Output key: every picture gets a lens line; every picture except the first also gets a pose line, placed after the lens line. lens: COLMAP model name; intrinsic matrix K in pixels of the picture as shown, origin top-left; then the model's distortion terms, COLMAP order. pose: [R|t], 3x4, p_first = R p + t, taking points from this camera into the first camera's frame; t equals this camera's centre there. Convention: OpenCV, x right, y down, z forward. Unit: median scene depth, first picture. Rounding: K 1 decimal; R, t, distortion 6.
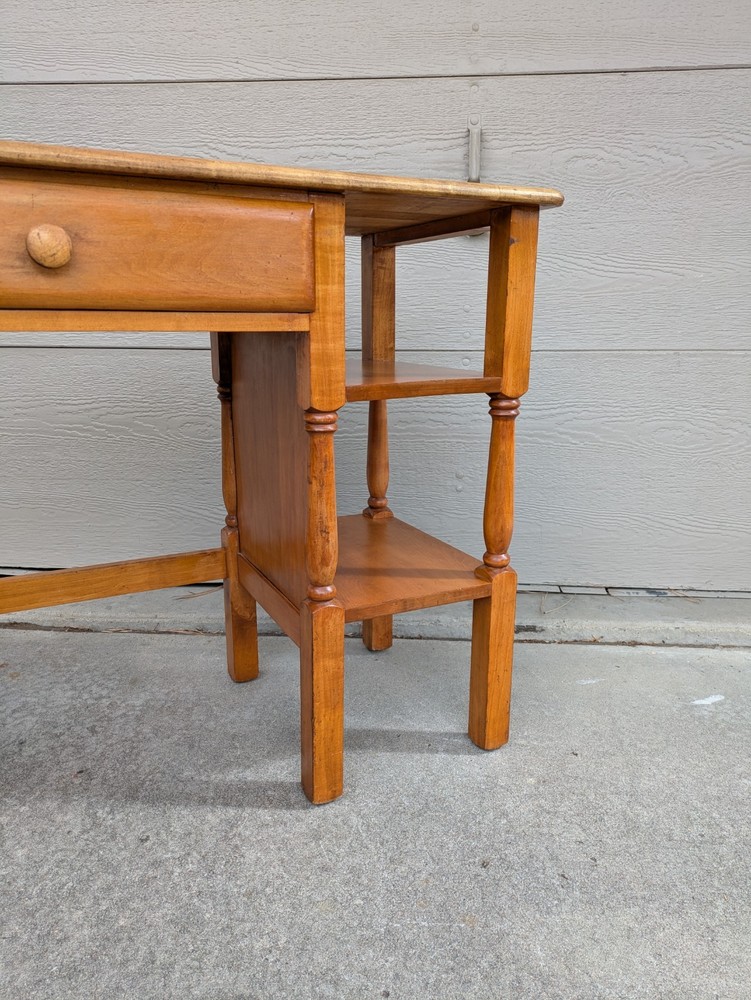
lens RADIAL K [[751.2, 0, 371.2], [0, 751.2, 501.0], [0, 0, 1]] dist [0.042960, -0.043374]
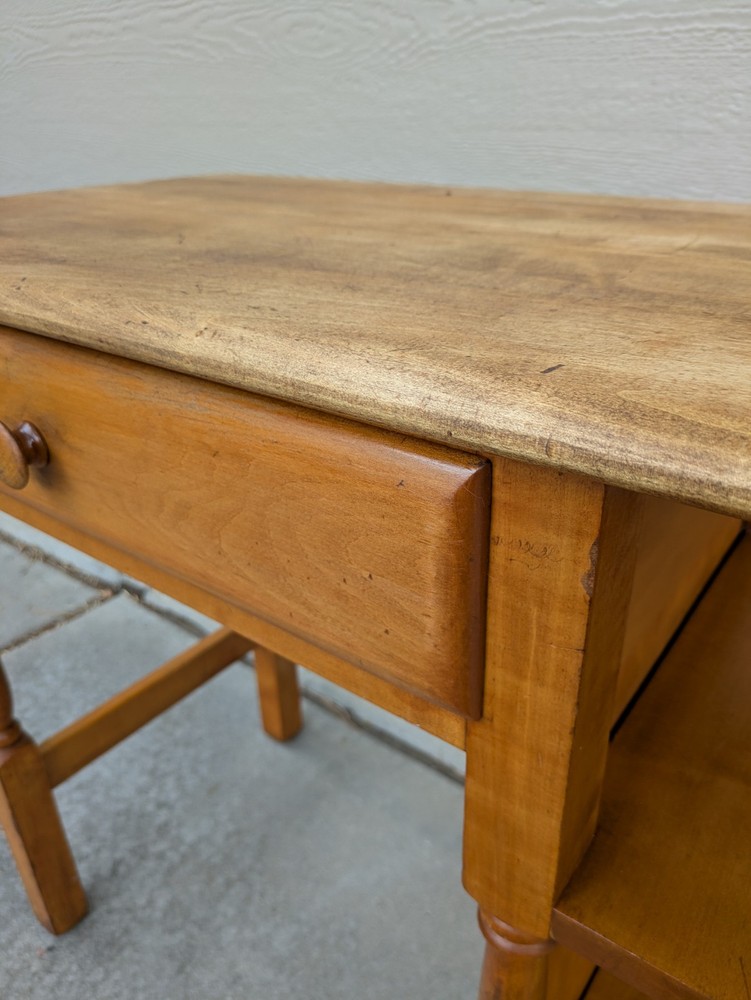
lens RADIAL K [[779.7, 0, 388.9], [0, 779.7, 500.5], [0, 0, 1]] dist [-0.025696, 0.022948]
pose [[0.834525, 0.246916, -0.492545, 0.177606], [-0.118645, 0.953522, 0.276984, -0.321941], [0.538044, -0.172712, 0.825033, 0.534188]]
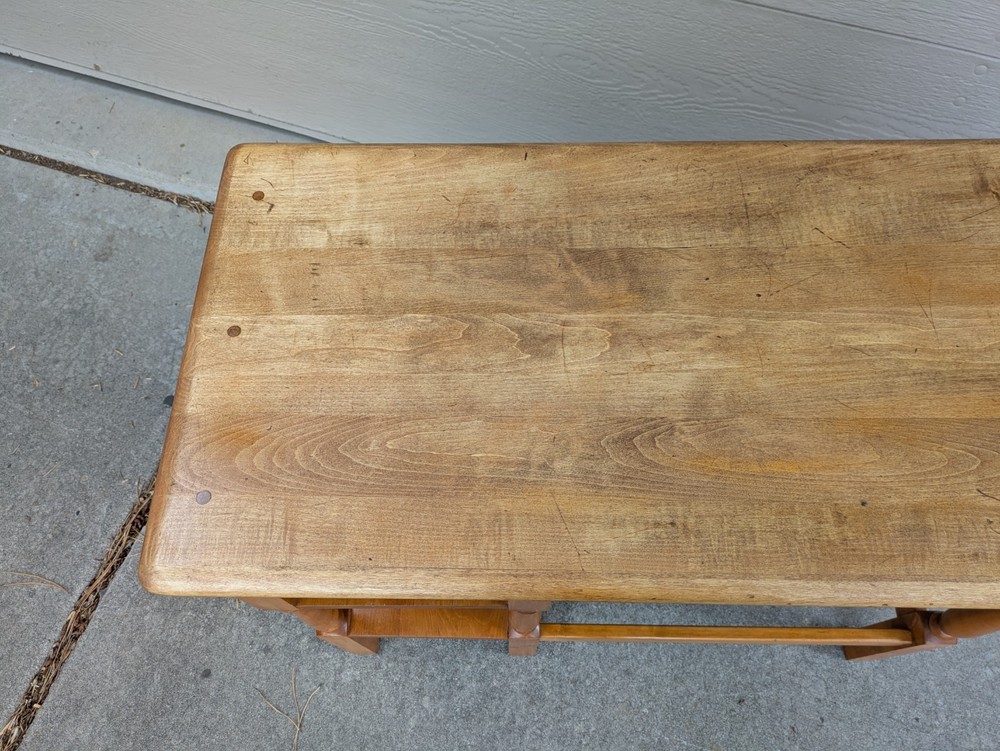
lens RADIAL K [[751.2, 0, 490.4], [0, 751.2, 392.6], [0, 0, 1]] dist [0.042960, -0.043374]
pose [[0.959565, 0.242319, -0.143238, -0.173786], [-0.036733, 0.612304, 0.789769, -0.719441], [0.279081, -0.752573, 0.596446, 0.344075]]
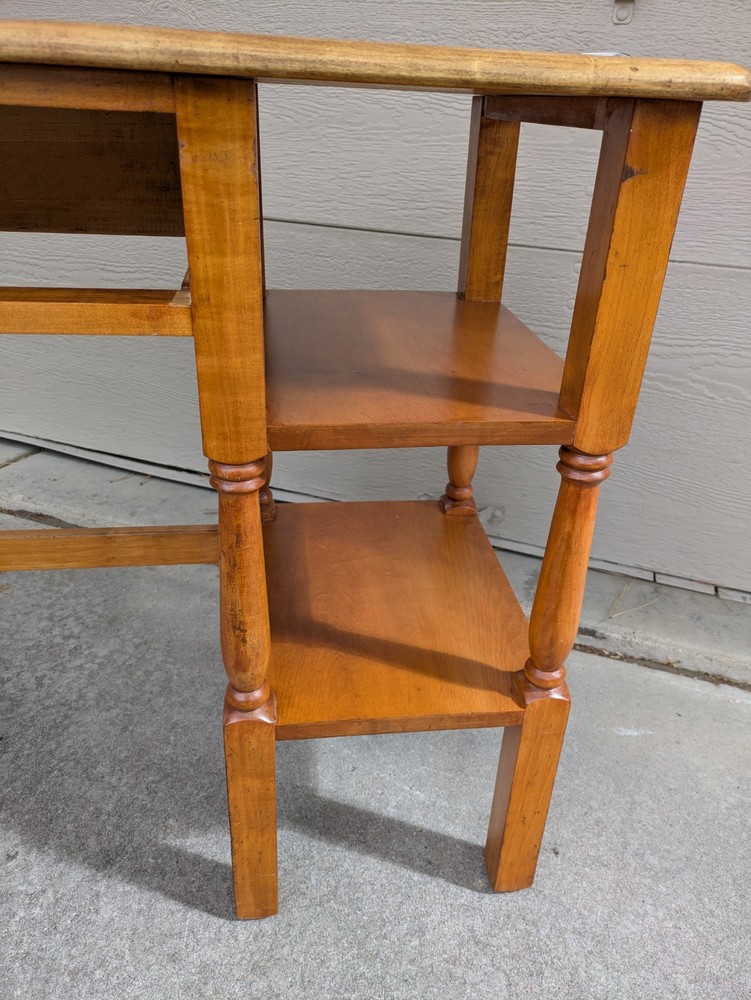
lens RADIAL K [[751.2, 0, 393.6], [0, 751.2, 517.2], [0, 0, 1]] dist [0.042960, -0.043374]
pose [[0.964497, 0.164198, -0.206845, 0.197012], [-0.107776, 0.959757, 0.259328, -0.167843], [0.241102, -0.227829, 0.943379, 0.277903]]
